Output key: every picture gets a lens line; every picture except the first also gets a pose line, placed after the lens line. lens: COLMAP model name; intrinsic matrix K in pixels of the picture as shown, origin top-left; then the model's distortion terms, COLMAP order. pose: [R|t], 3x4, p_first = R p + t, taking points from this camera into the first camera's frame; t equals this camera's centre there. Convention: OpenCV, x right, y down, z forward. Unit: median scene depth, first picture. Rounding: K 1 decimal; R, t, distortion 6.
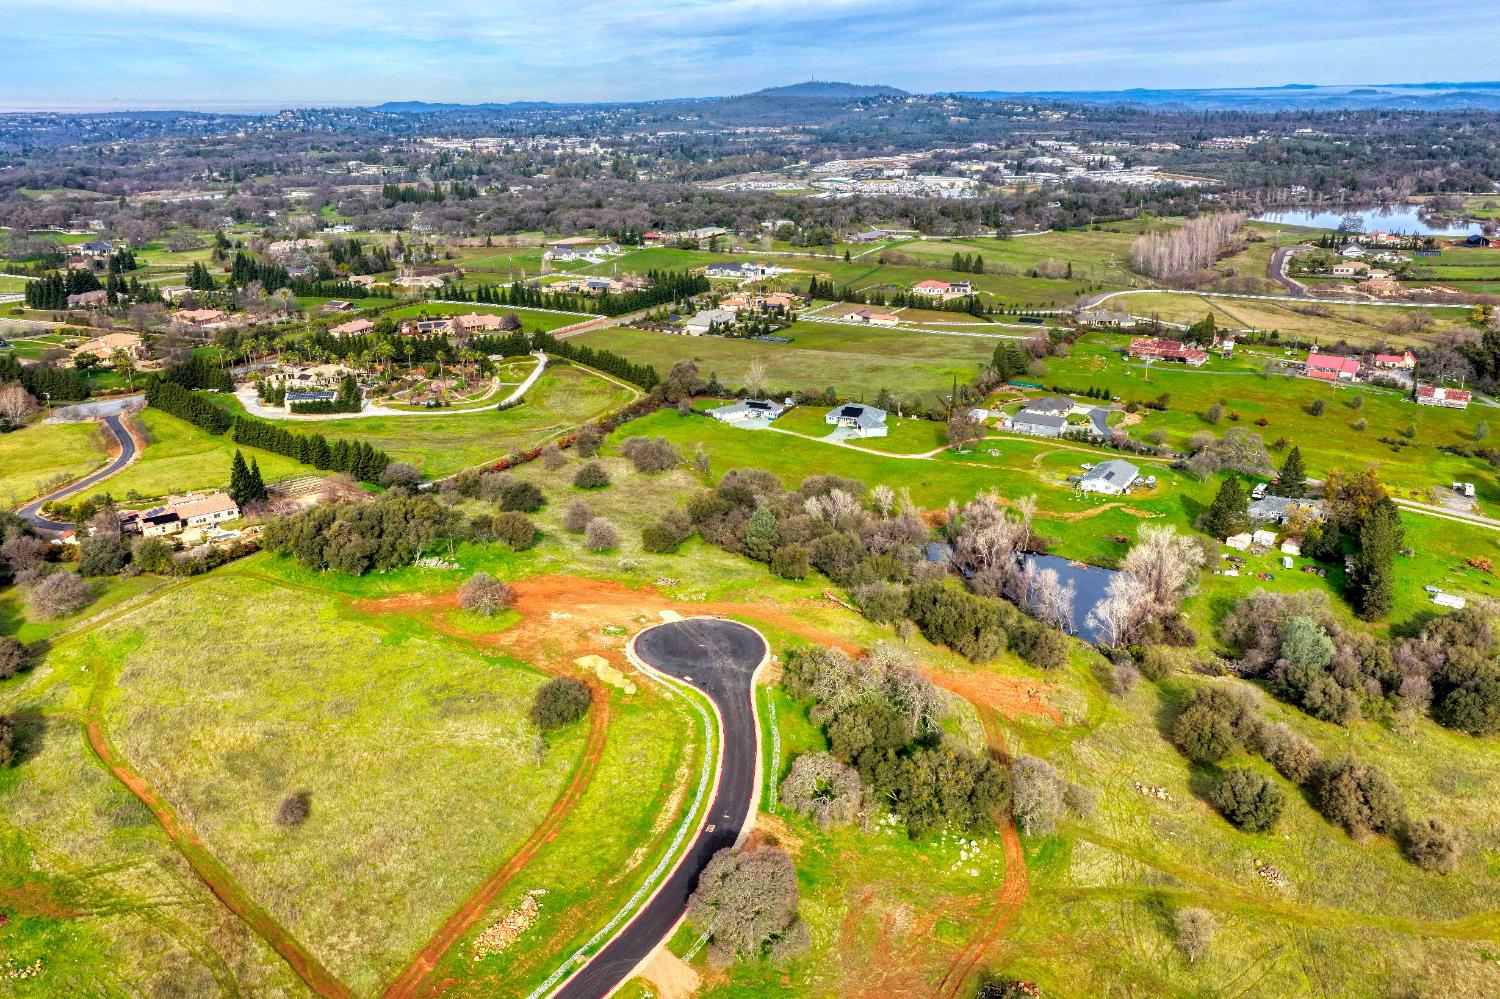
lens RADIAL K [[1242.9, 0, 751.8], [0, 1242.9, 508.3], [0, 0, 1]] dist [-0.020702, 0.053842]
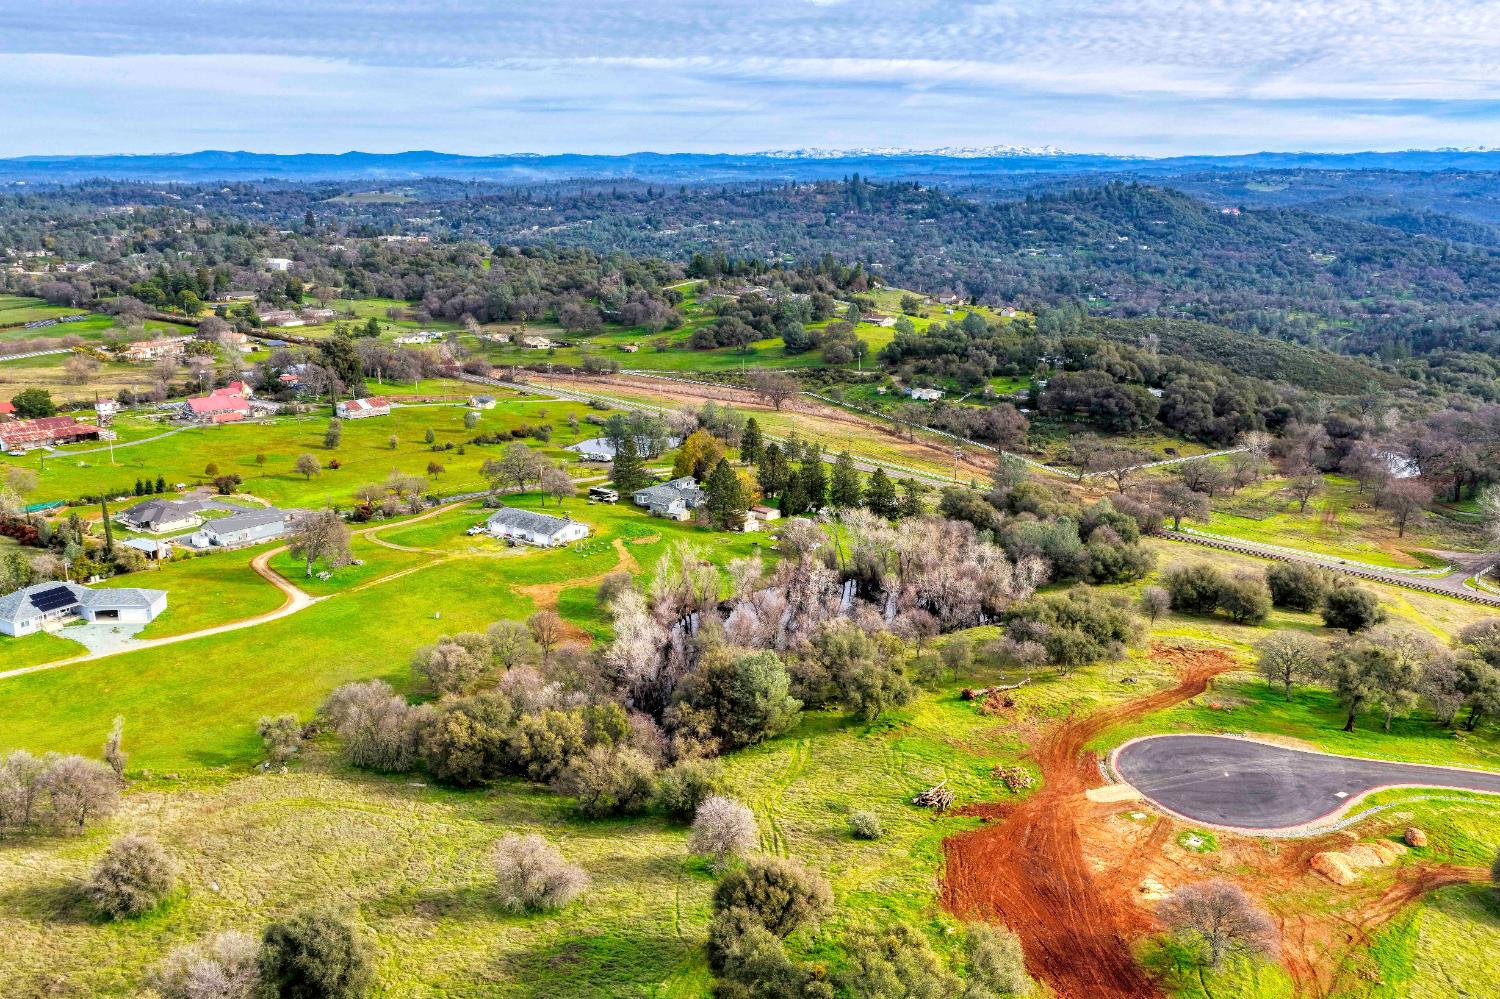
lens RADIAL K [[1242.9, 0, 751.8], [0, 1242.9, 508.3], [0, 0, 1]] dist [-0.020702, 0.053842]
pose [[0.144785, -0.248162, 0.957838, -0.671236], [0.309529, 0.930812, 0.194372, -0.223642], [-0.939802, 0.268337, 0.211581, 1.081662]]
